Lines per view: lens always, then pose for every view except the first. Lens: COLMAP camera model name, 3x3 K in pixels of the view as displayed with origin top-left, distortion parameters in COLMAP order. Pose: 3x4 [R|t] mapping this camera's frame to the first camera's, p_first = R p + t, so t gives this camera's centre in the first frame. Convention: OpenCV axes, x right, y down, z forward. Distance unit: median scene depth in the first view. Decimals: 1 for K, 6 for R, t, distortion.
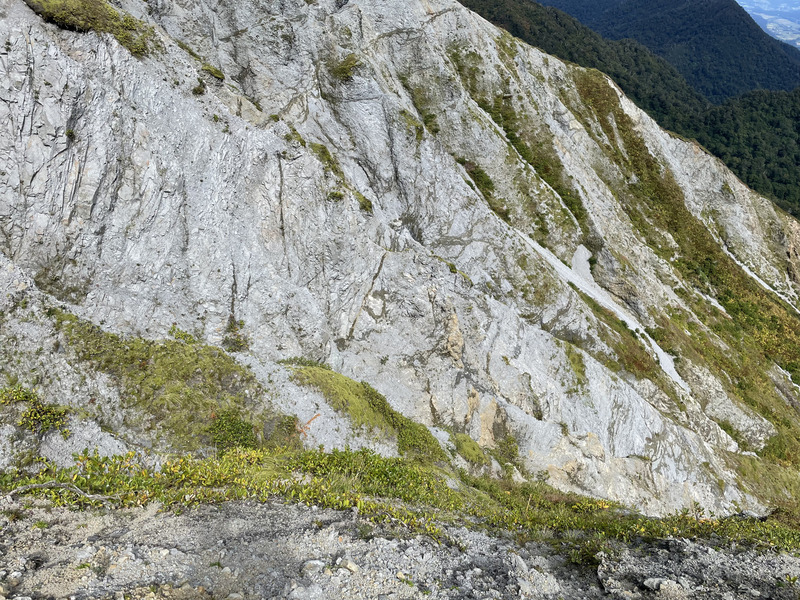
lens RADIAL K [[603.3, 0, 403.7], [0, 603.3, 305.7], [0, 0, 1]] dist [0.091511, -0.121175]
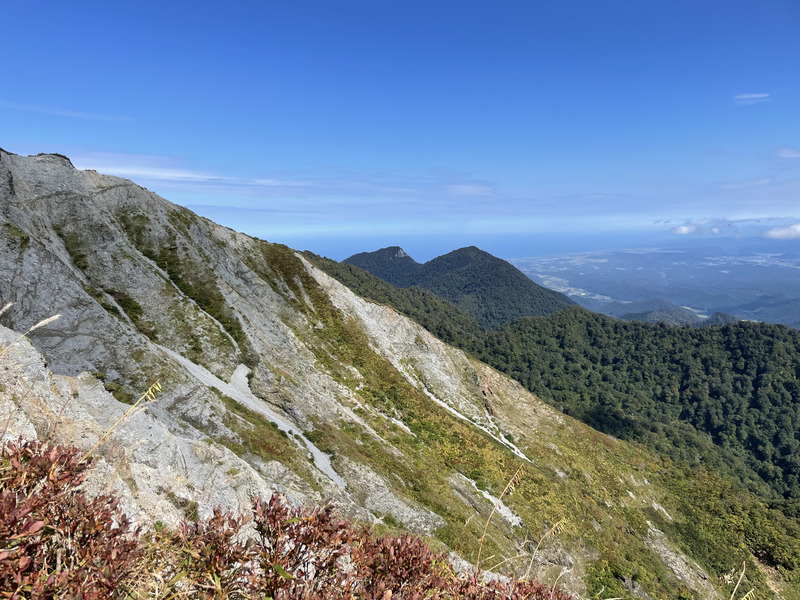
lens RADIAL K [[603.3, 0, 398.3], [0, 603.3, 304.2], [0, 0, 1]] dist [0.091511, -0.121175]
pose [[0.965949, -0.052048, 0.253445, 0.258568], [0.149737, 0.911304, -0.383541, 0.219513], [-0.211003, 0.408431, 0.888067, -0.027802]]
